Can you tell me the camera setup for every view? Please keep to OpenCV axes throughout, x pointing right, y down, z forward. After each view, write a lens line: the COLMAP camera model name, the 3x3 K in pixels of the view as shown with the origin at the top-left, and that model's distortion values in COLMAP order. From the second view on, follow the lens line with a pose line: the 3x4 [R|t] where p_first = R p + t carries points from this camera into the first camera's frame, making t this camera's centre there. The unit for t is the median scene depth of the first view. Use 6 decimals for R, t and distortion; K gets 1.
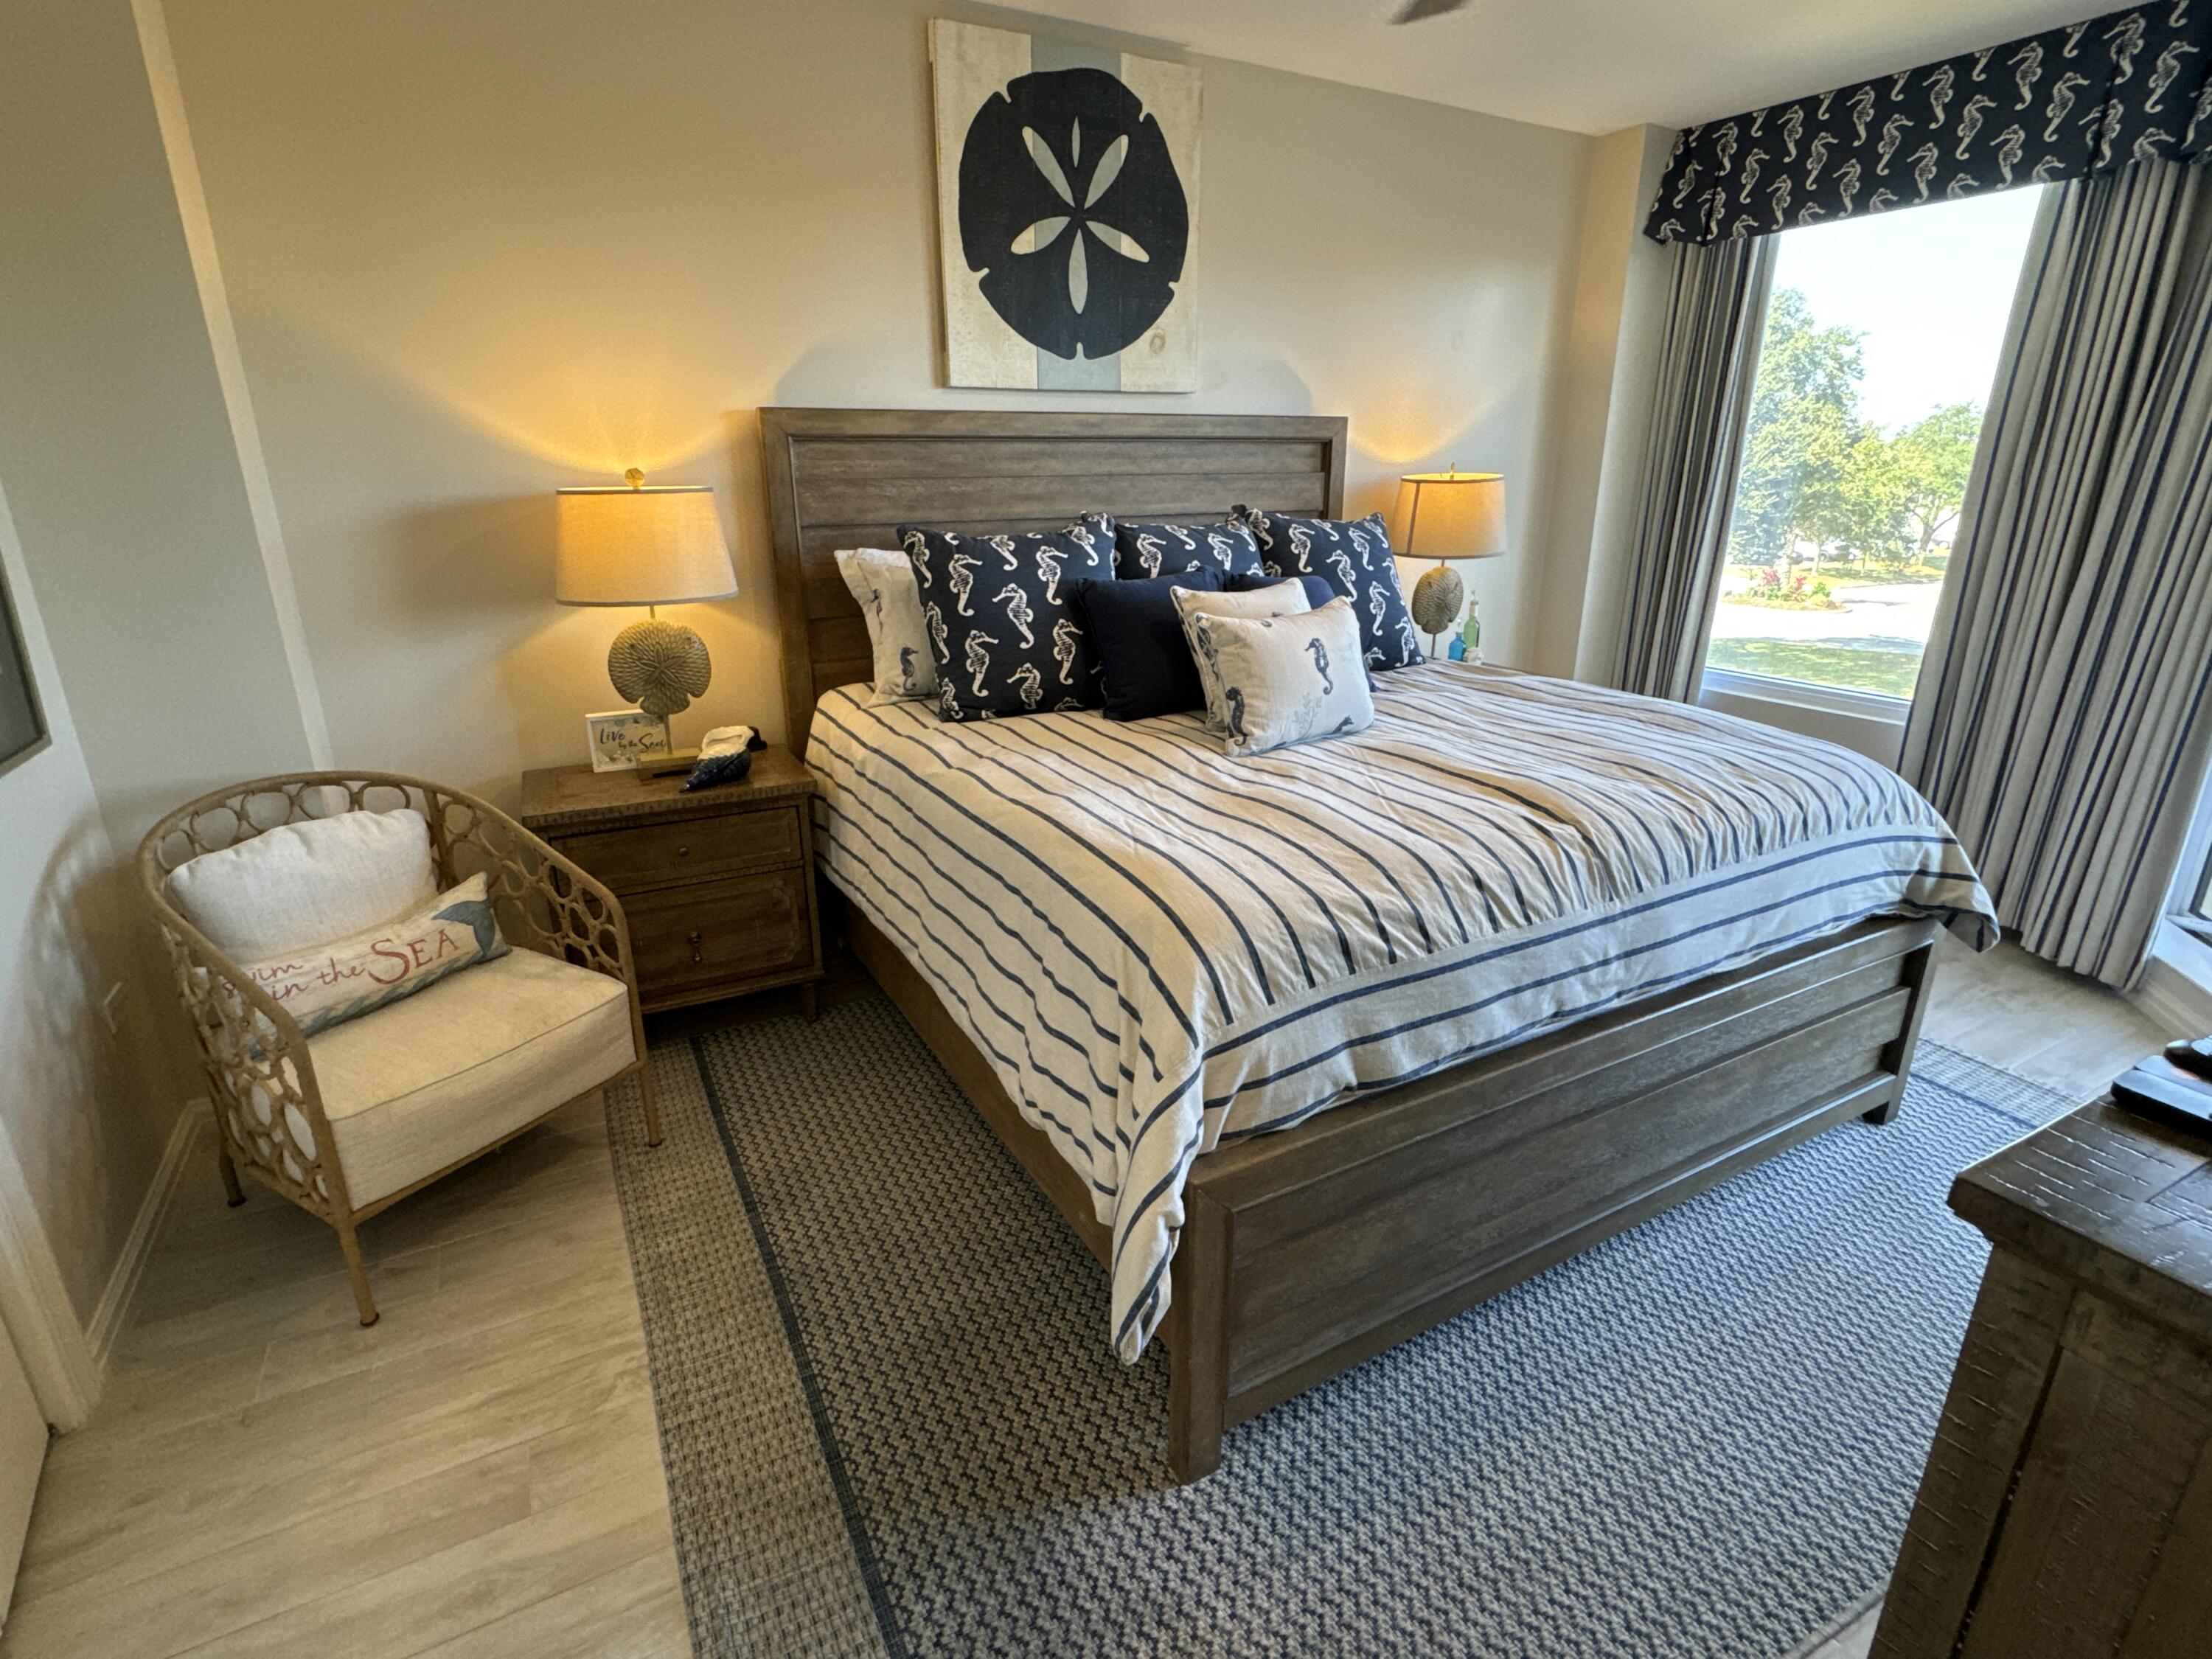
lens RADIAL K [[1093.4, 0, 1112.4], [0, 1093.4, 831.2], [0, 0, 1]] dist [-0.002474, -0.000651]
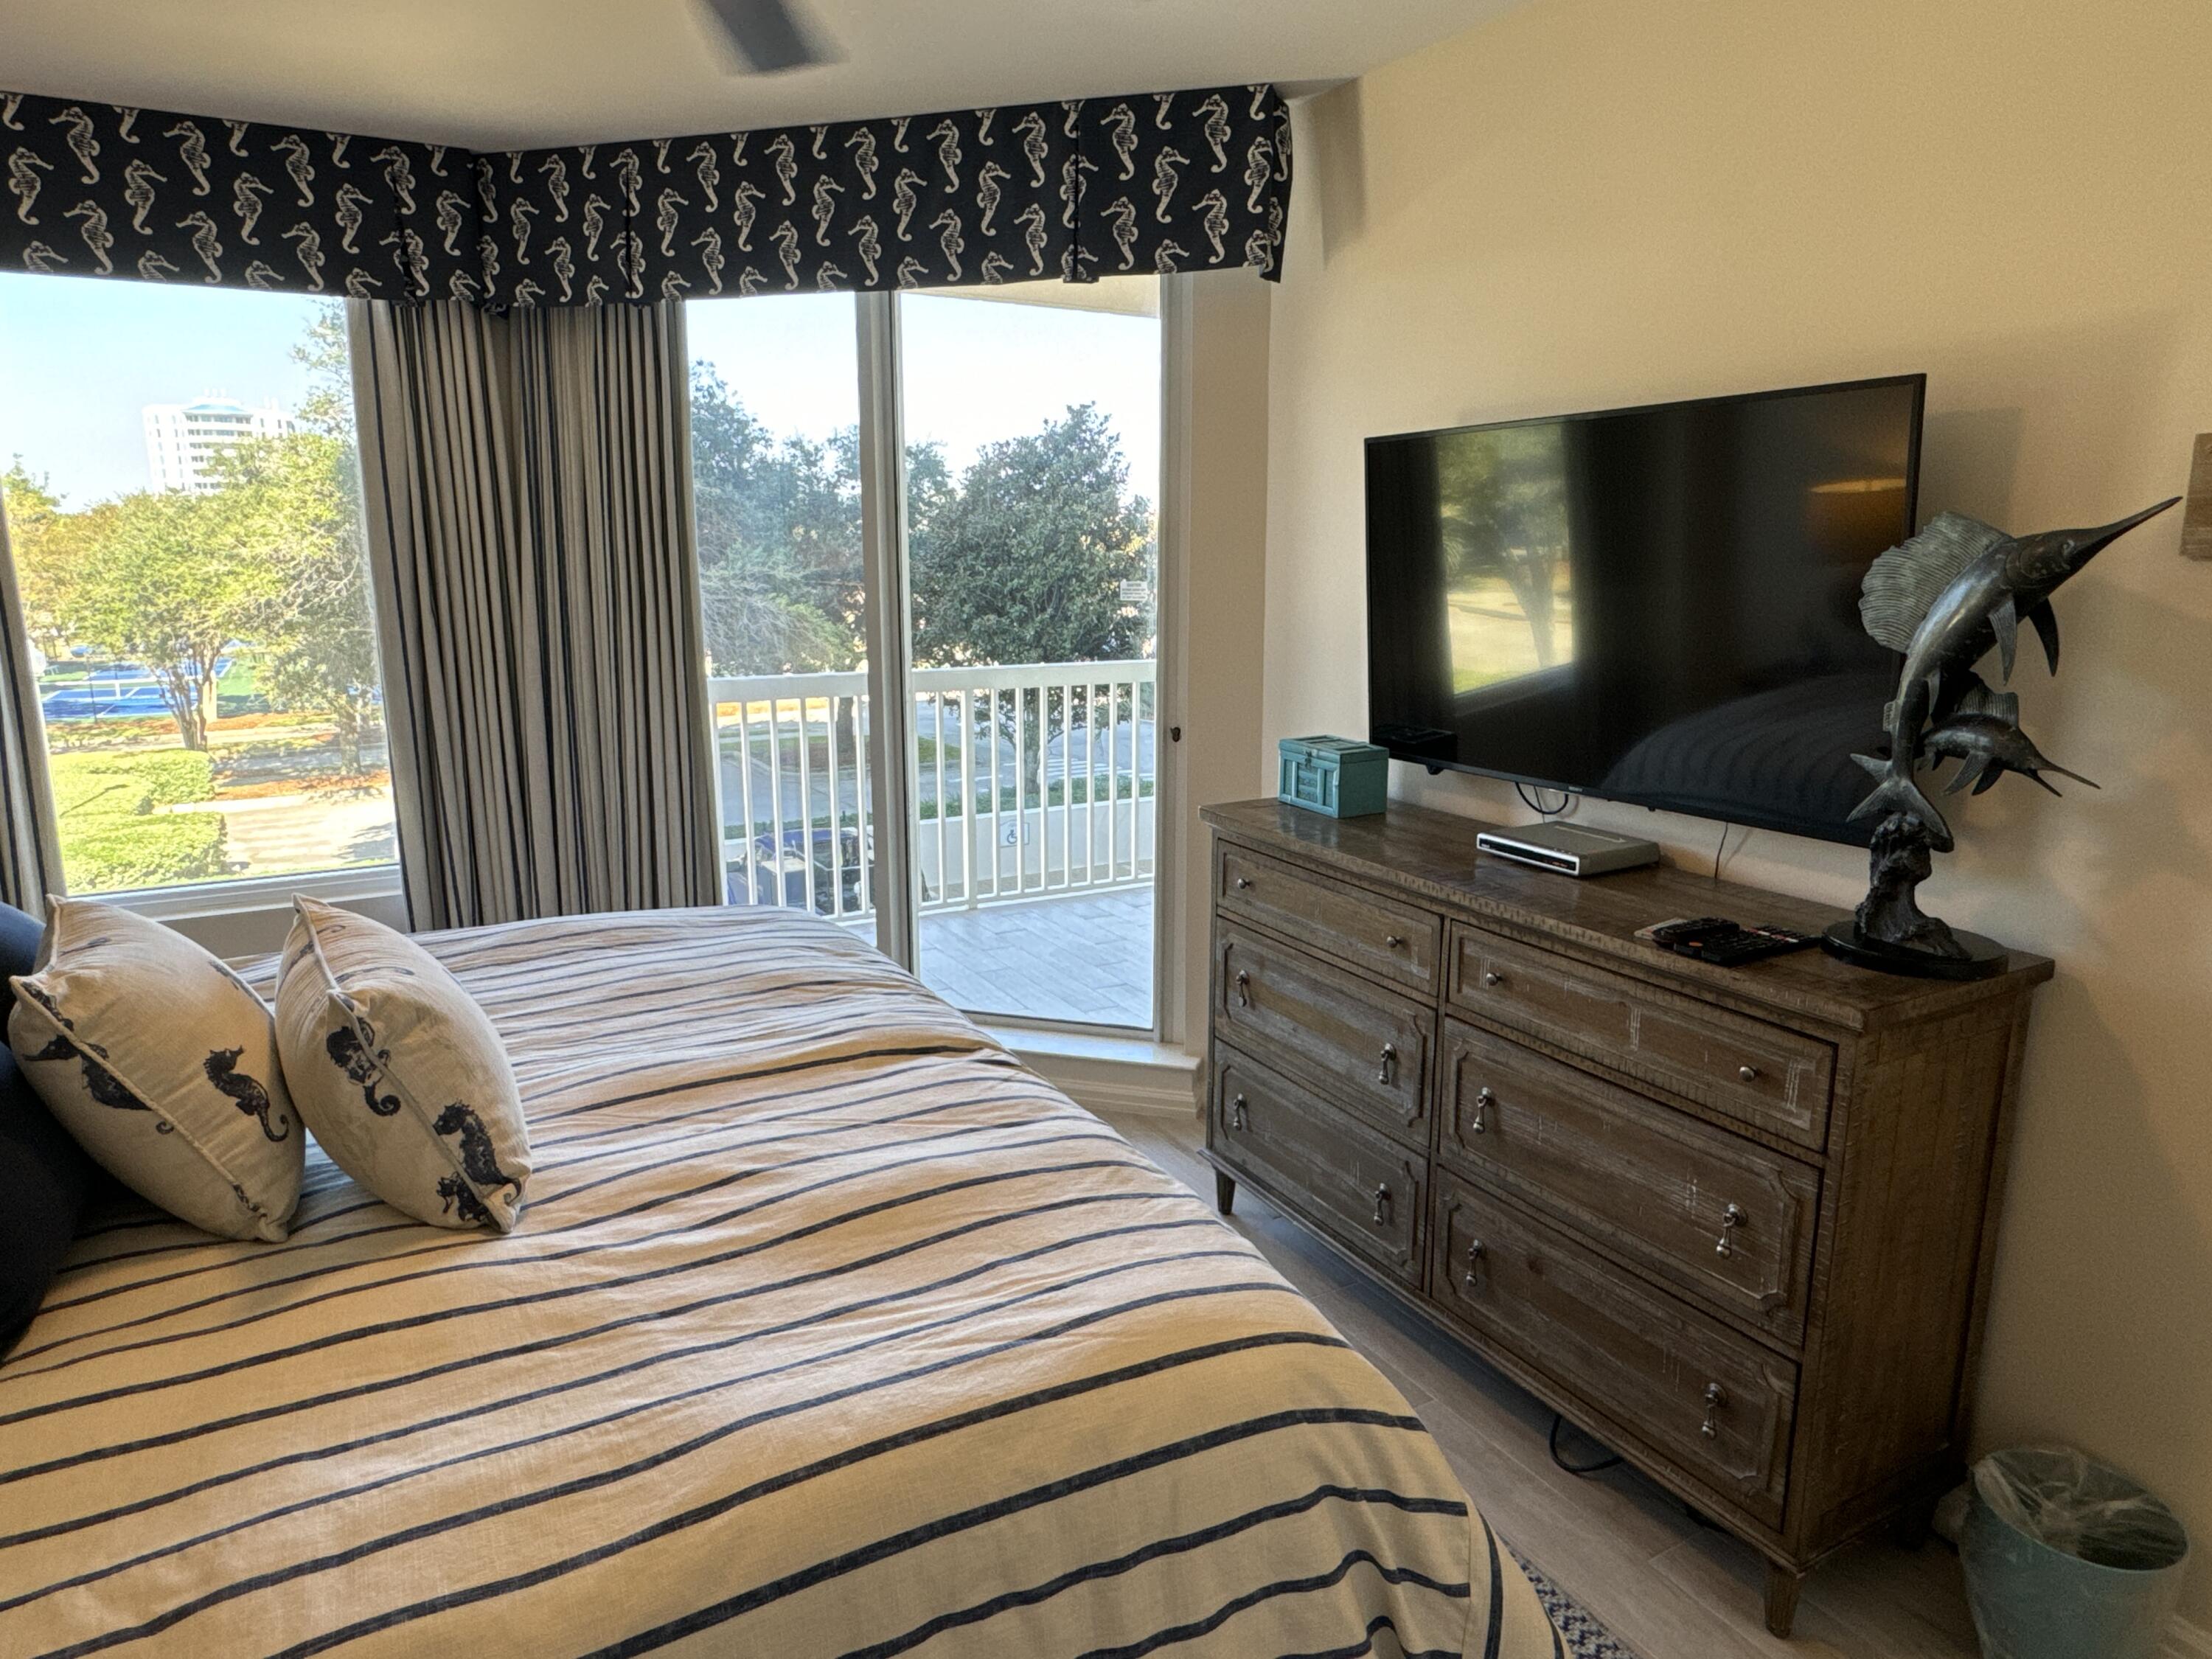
lens RADIAL K [[1344.8, 0, 1108.6], [0, 1344.8, 831.5], [0, 0, 1]] dist [0.005427, -0.001374]
pose [[0.004085, -0.204062, 0.978949, -0.501327], [0.322572, 0.926895, 0.191866, -0.294581], [-0.946536, 0.314998, 0.069611, 0.707954]]
